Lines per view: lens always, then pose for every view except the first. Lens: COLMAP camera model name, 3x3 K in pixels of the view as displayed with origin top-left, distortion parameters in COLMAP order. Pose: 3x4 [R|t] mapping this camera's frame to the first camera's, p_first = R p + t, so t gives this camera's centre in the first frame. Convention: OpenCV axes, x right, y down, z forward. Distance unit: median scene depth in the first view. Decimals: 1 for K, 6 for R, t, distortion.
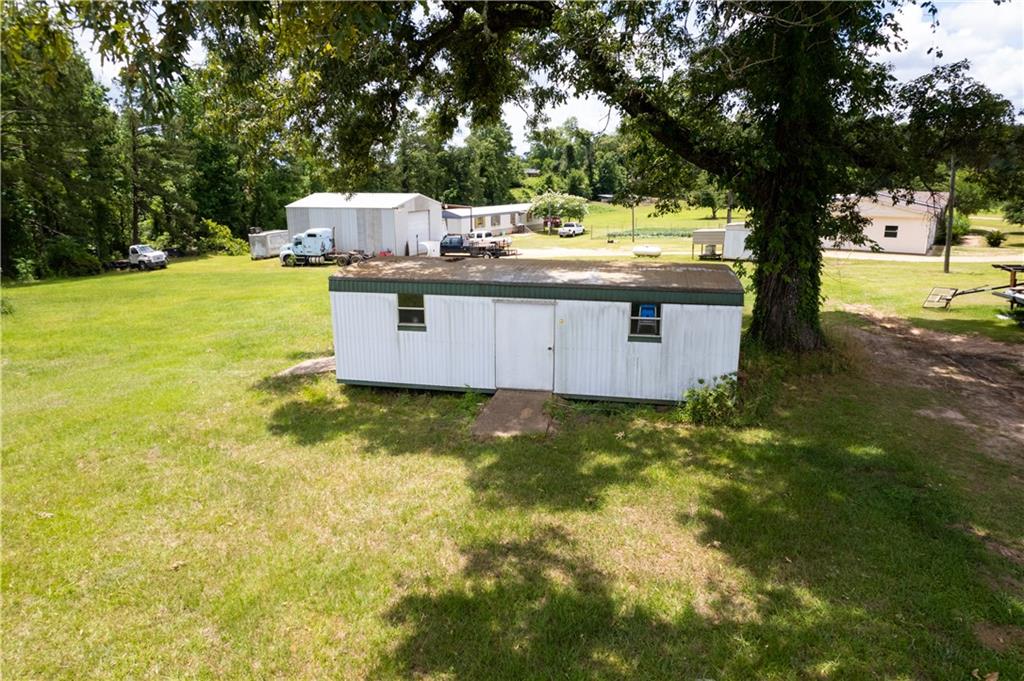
lens RADIAL K [[655.7, 0, 511.6], [0, 655.7, 338.0], [0, 0, 1]] dist [-0.072084, 0.067250]
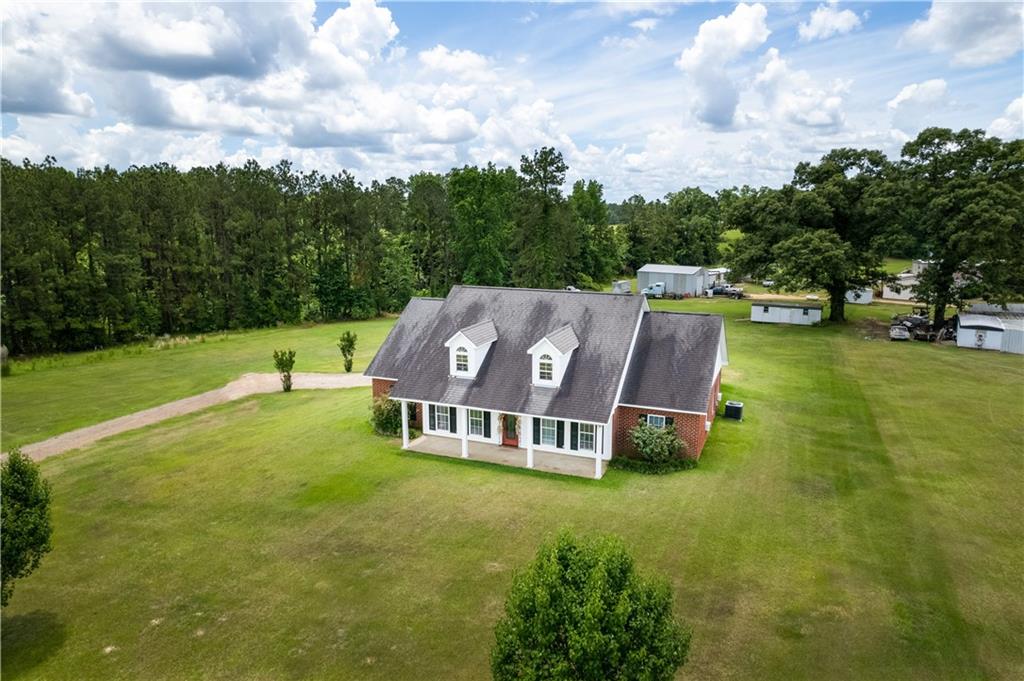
lens RADIAL K [[655.7, 0, 517.8], [0, 655.7, 350.2], [0, 0, 1]] dist [-0.072084, 0.067250]
pose [[0.971672, 0.049515, -0.231086, -0.244305], [-0.056440, 0.998131, -0.023446, 0.152000], [0.229493, 0.035824, 0.972651, -1.349496]]
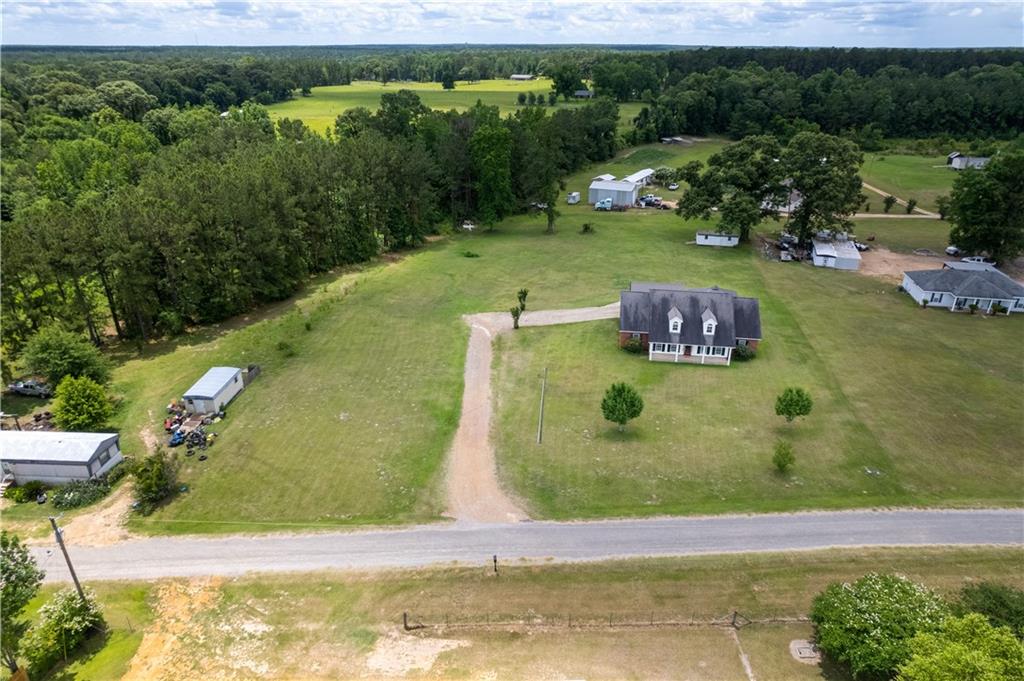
lens RADIAL K [[655.7, 0, 516.2], [0, 655.7, 341.5], [0, 0, 1]] dist [-0.072084, 0.067250]
pose [[0.999983, 0.001415, 0.005731, -0.773093], [-0.002476, 0.981838, 0.189706, -0.089029], [-0.005358, -0.189717, 0.981824, -2.250507]]
